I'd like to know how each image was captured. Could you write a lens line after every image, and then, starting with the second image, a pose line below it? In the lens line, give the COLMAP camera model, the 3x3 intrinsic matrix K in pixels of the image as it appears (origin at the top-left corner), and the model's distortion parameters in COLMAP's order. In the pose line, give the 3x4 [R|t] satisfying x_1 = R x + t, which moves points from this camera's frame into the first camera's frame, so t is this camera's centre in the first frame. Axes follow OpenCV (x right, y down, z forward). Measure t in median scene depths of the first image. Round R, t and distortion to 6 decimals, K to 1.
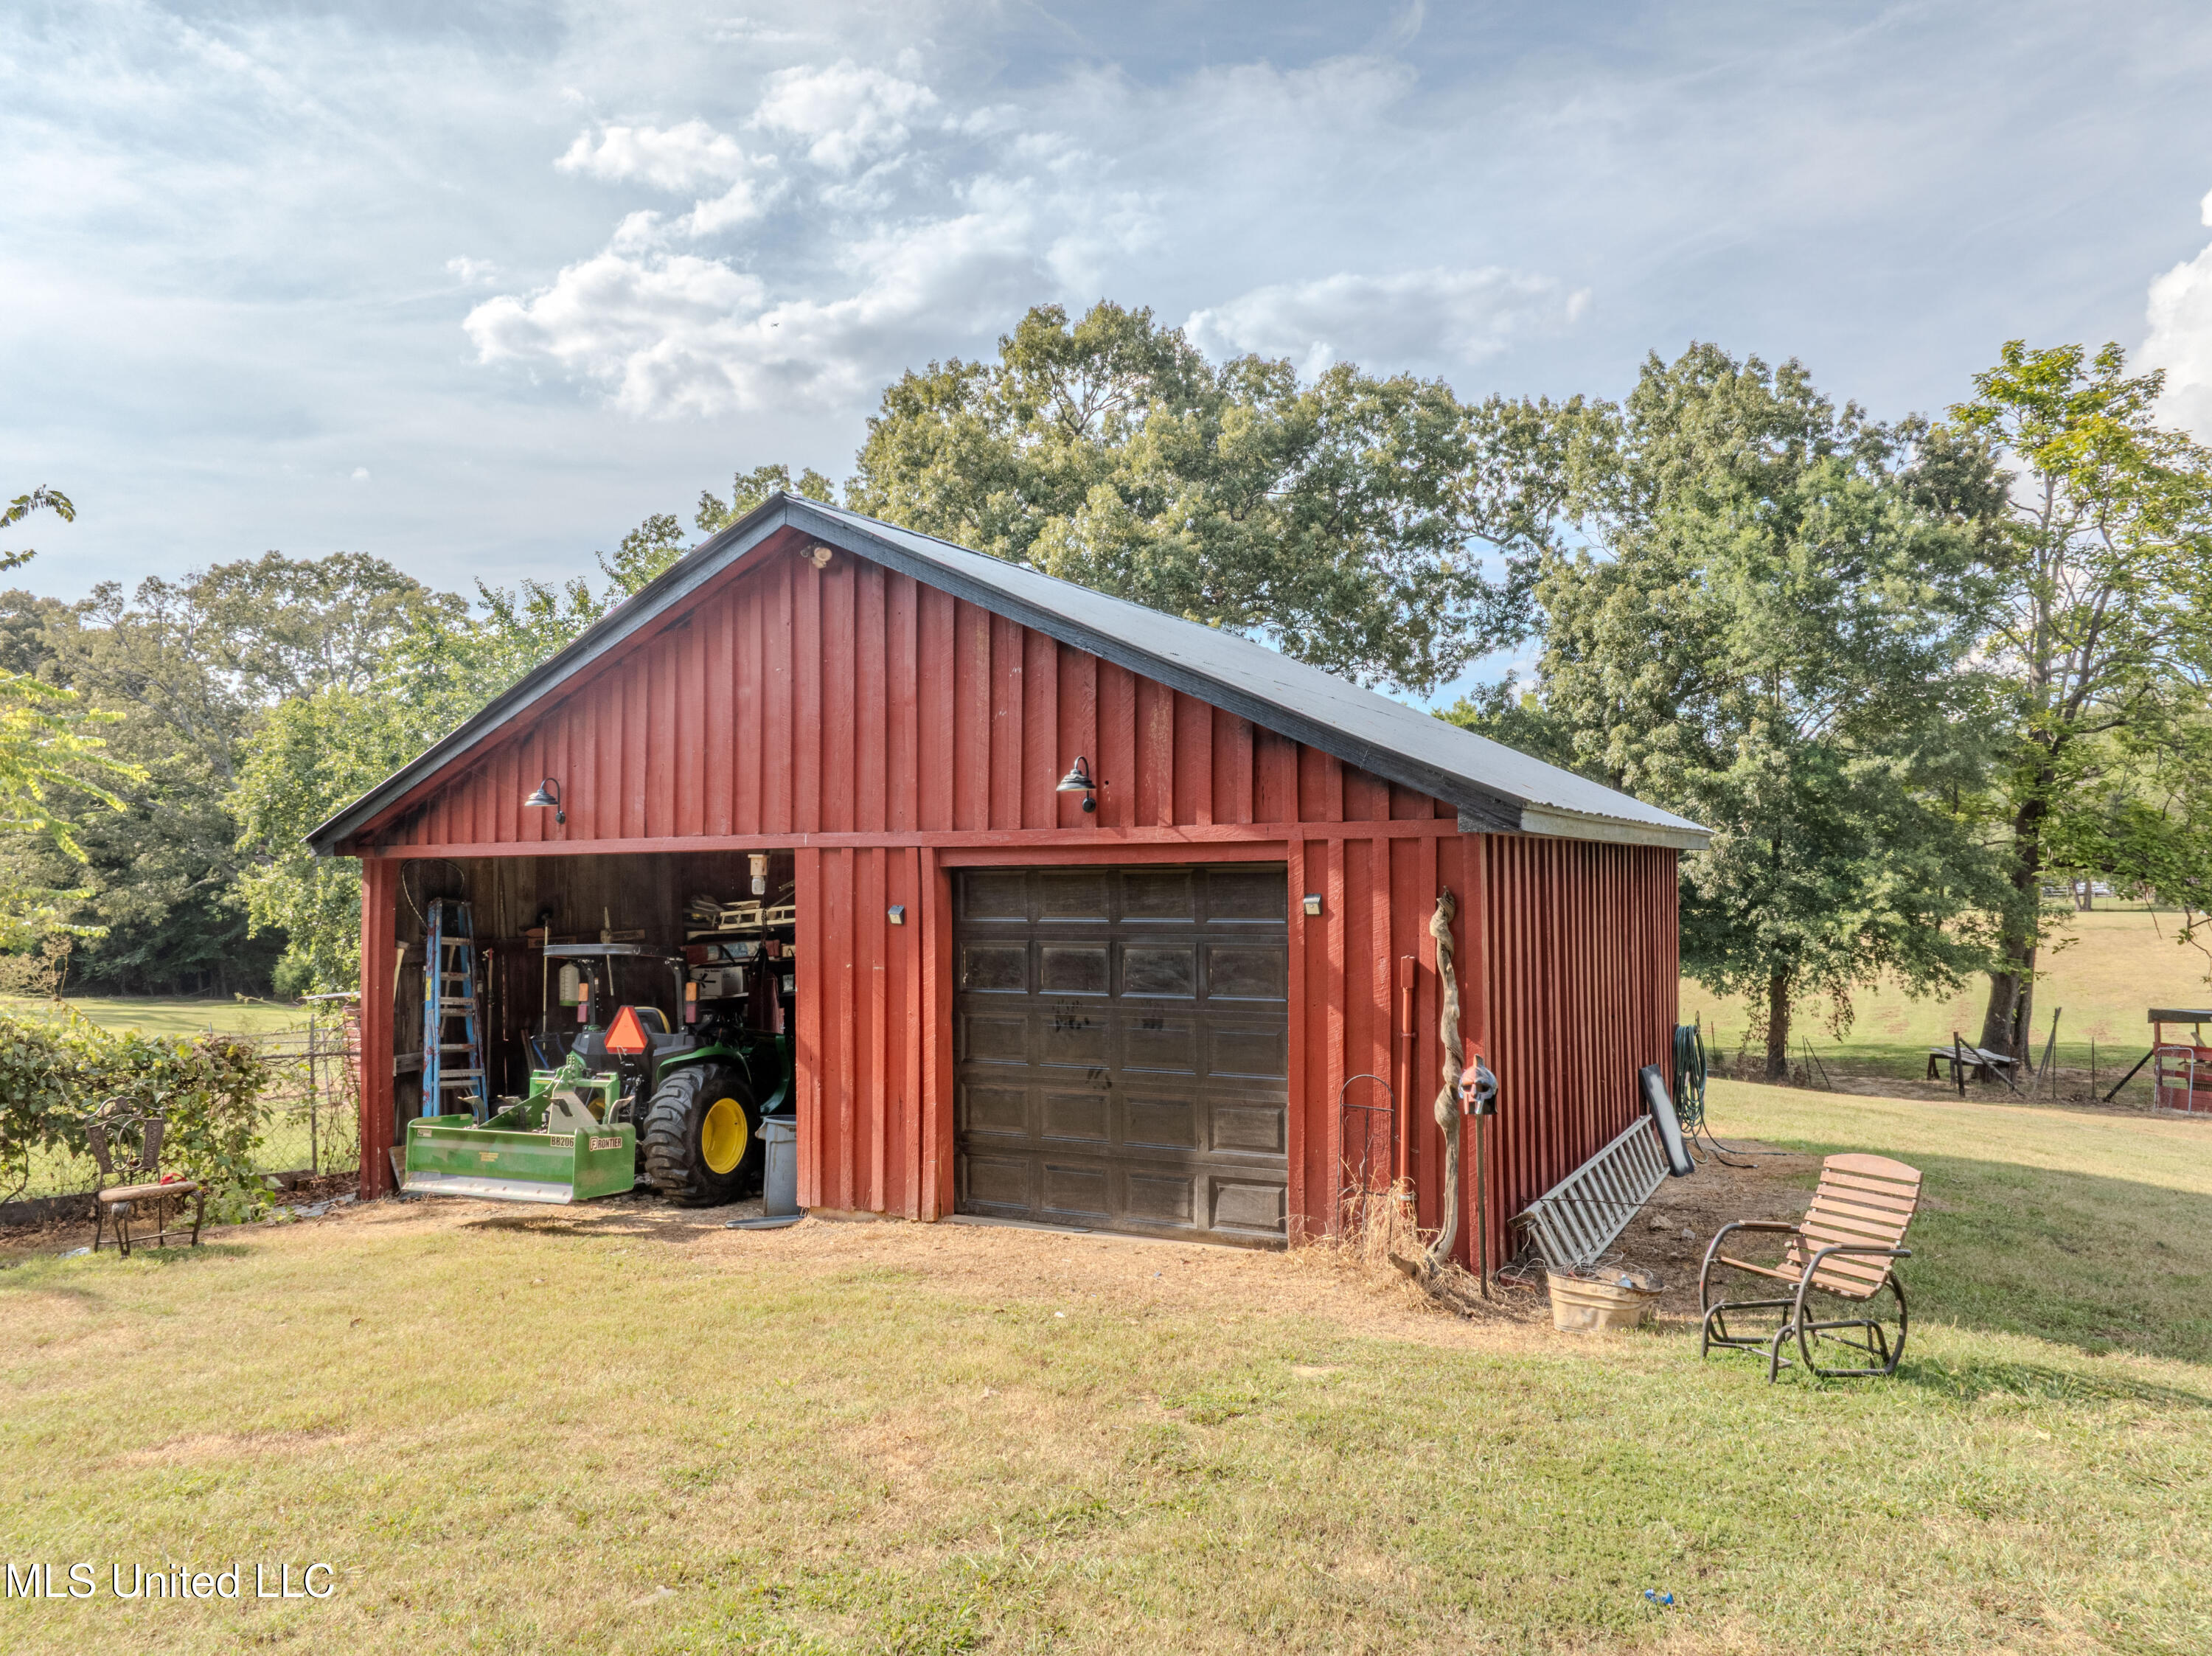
lens RADIAL K [[1573.7, 0, 1106.0], [0, 1573.7, 828.0], [0, 0, 1]] dist [-0.002202, 0.000111]
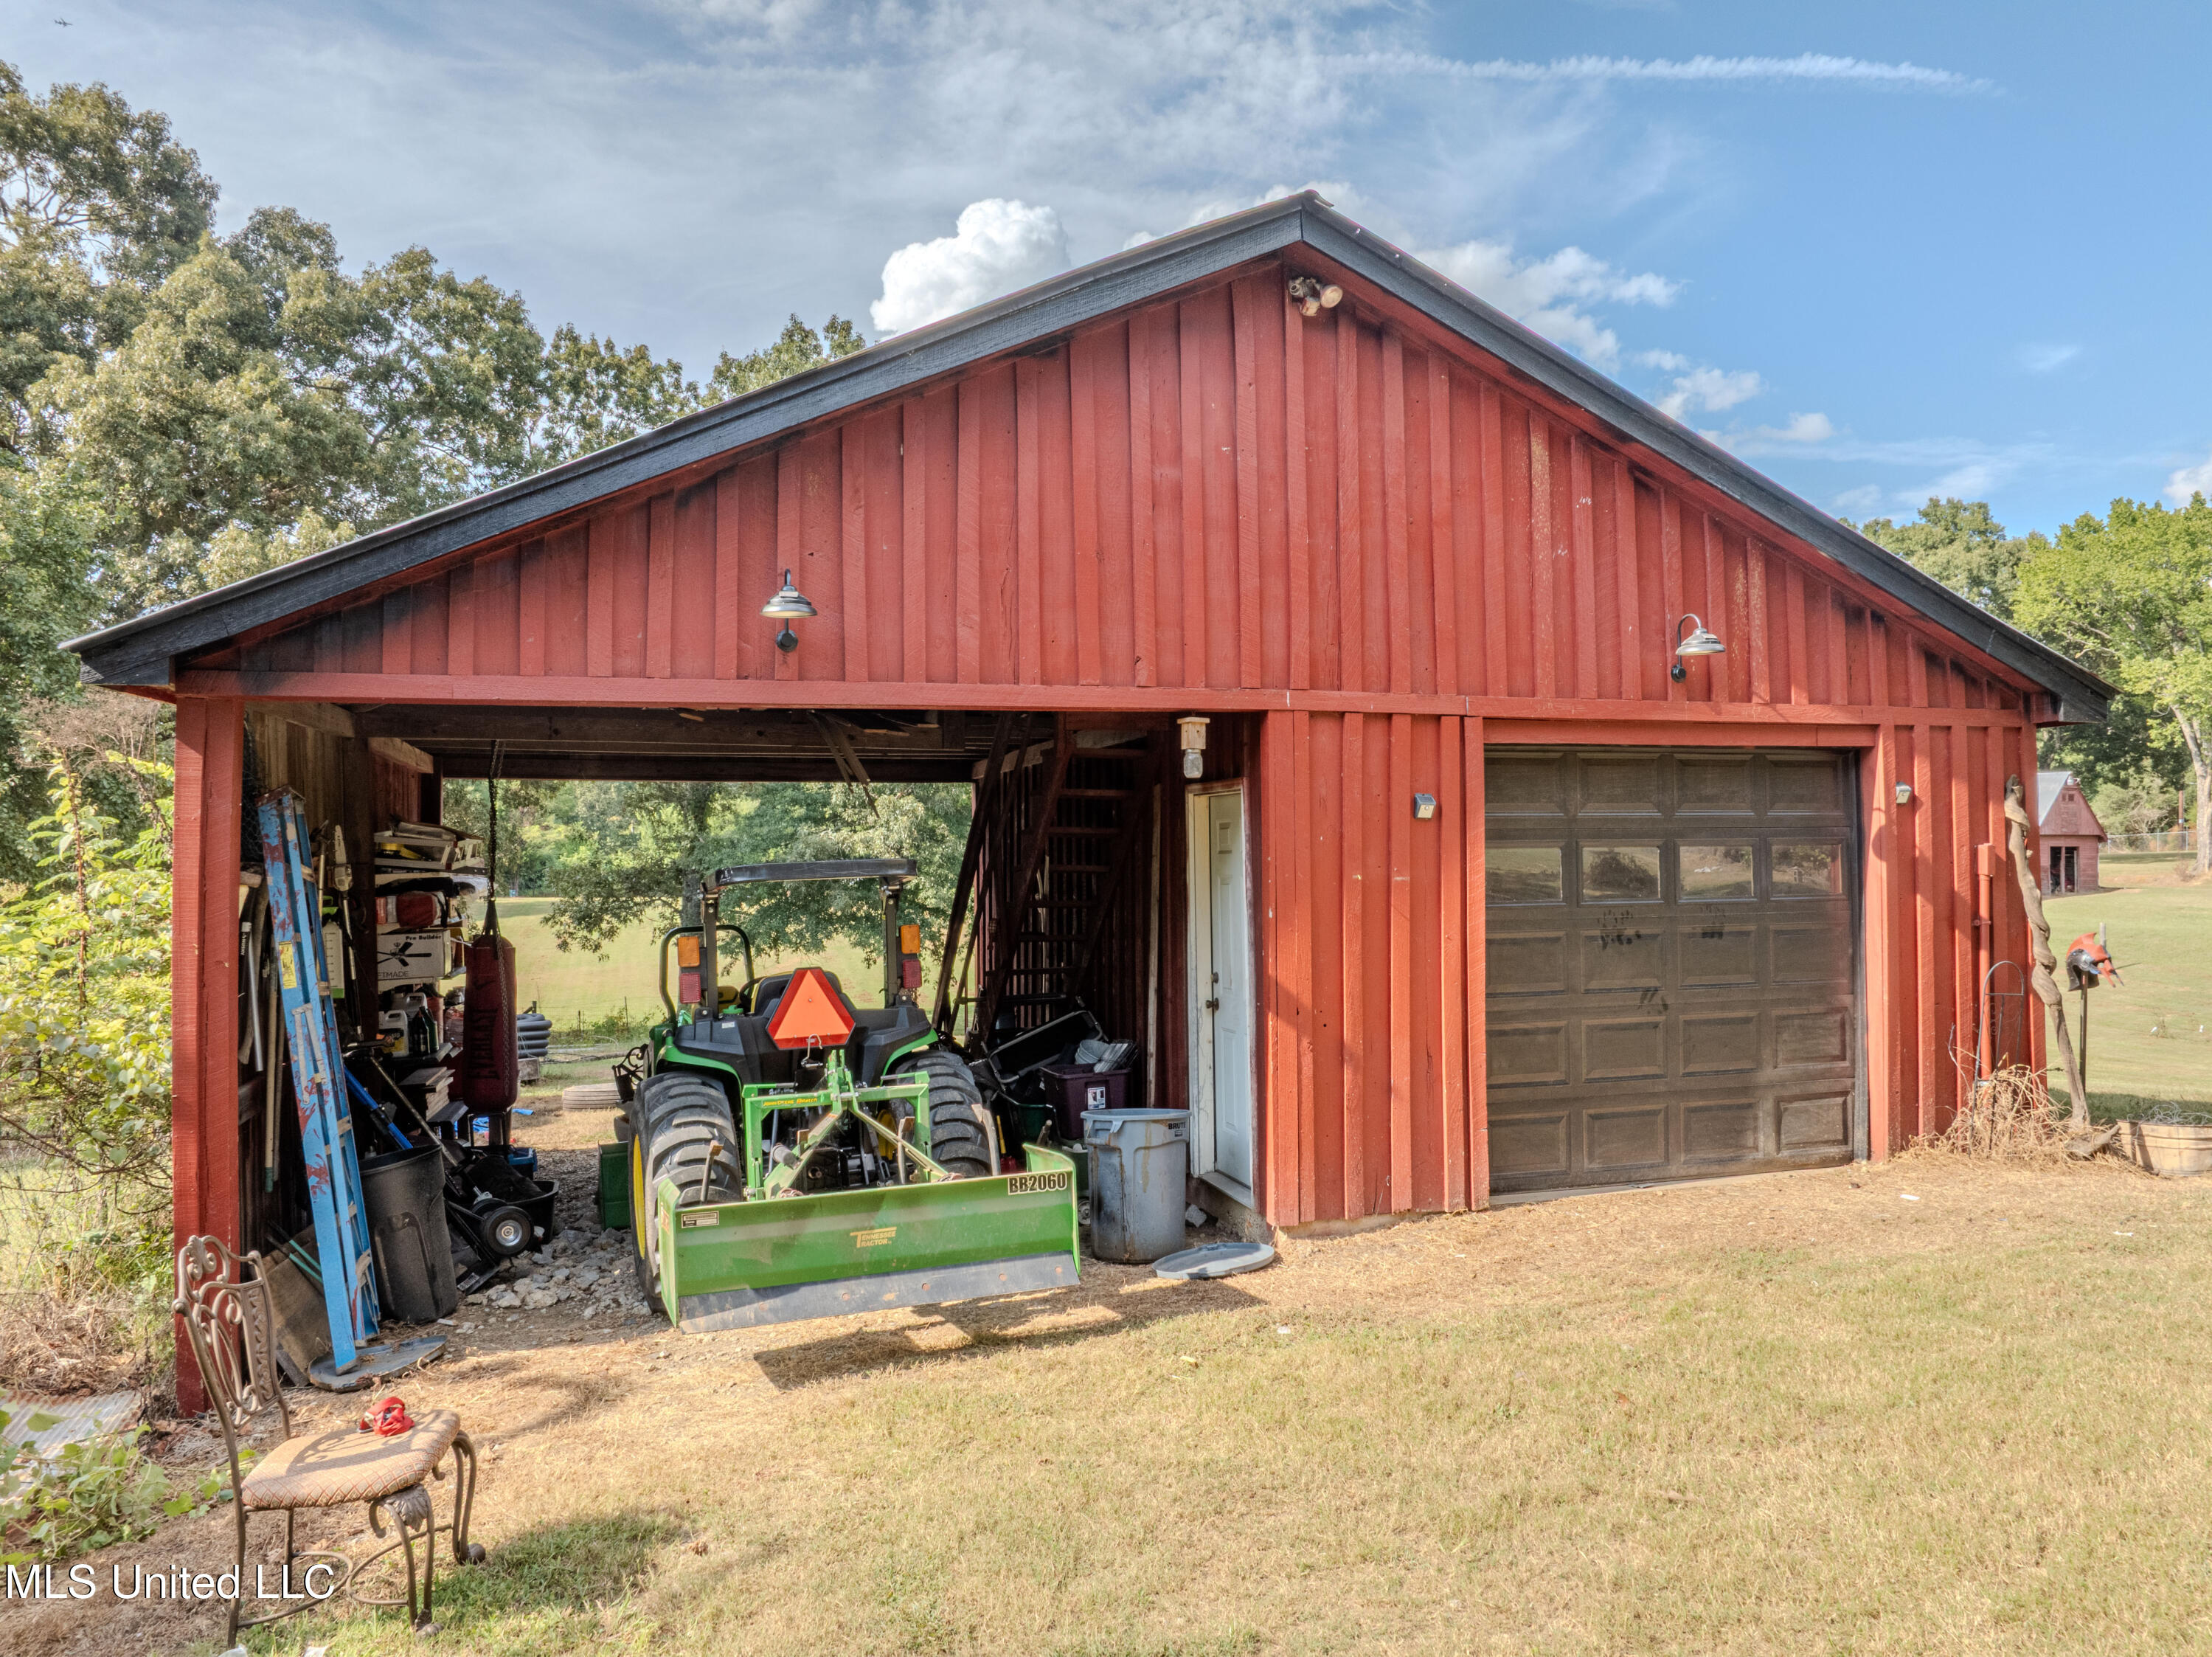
lens RADIAL K [[1554.0, 0, 1106.0], [0, 1554.0, 828.5], [0, 0, 1]] dist [-0.049570, 0.003840]
pose [[0.715759, 0.009633, 0.698281, -0.801976], [-0.017206, 0.999845, 0.003844, 0.069908], [-0.698135, -0.014766, 0.715814, 0.626528]]
